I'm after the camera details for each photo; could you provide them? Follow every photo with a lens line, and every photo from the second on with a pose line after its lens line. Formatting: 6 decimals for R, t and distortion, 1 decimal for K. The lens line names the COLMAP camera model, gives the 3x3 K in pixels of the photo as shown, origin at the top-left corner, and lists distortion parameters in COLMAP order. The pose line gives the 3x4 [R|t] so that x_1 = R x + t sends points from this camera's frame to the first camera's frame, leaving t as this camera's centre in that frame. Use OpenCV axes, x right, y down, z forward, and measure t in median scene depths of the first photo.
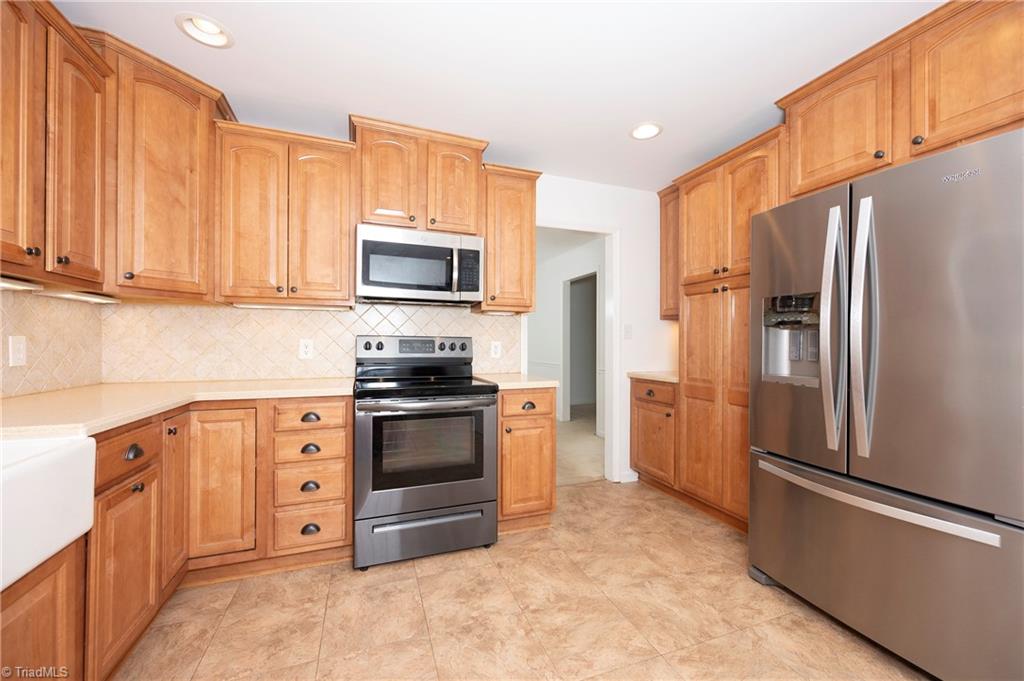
lens RADIAL K [[401.9, 0, 512.5], [0, 401.9, 343.0], [0, 0, 1]] dist [0.003452, 0.000252]
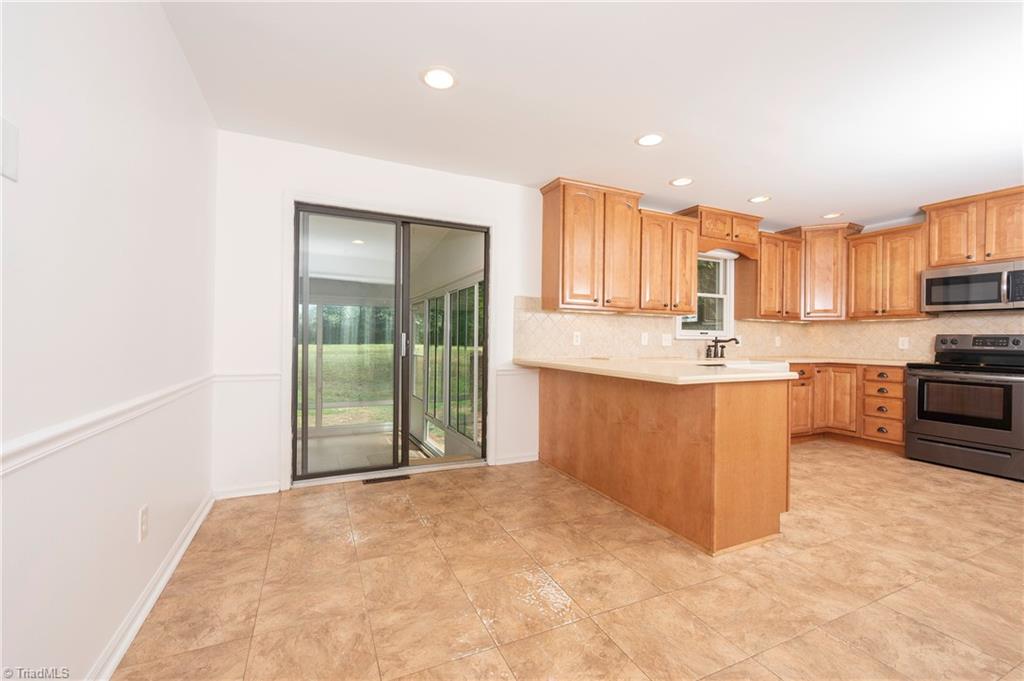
lens RADIAL K [[425.5, 0, 511.3], [0, 425.5, 341.2], [0, 0, 1]] dist [0.000911, 0.000310]
pose [[0.087374, 0.000398, -0.996175, 1.455025], [-0.007343, 0.999973, -0.000245, 0.025774], [0.996148, 0.007337, 0.087375, -1.040708]]
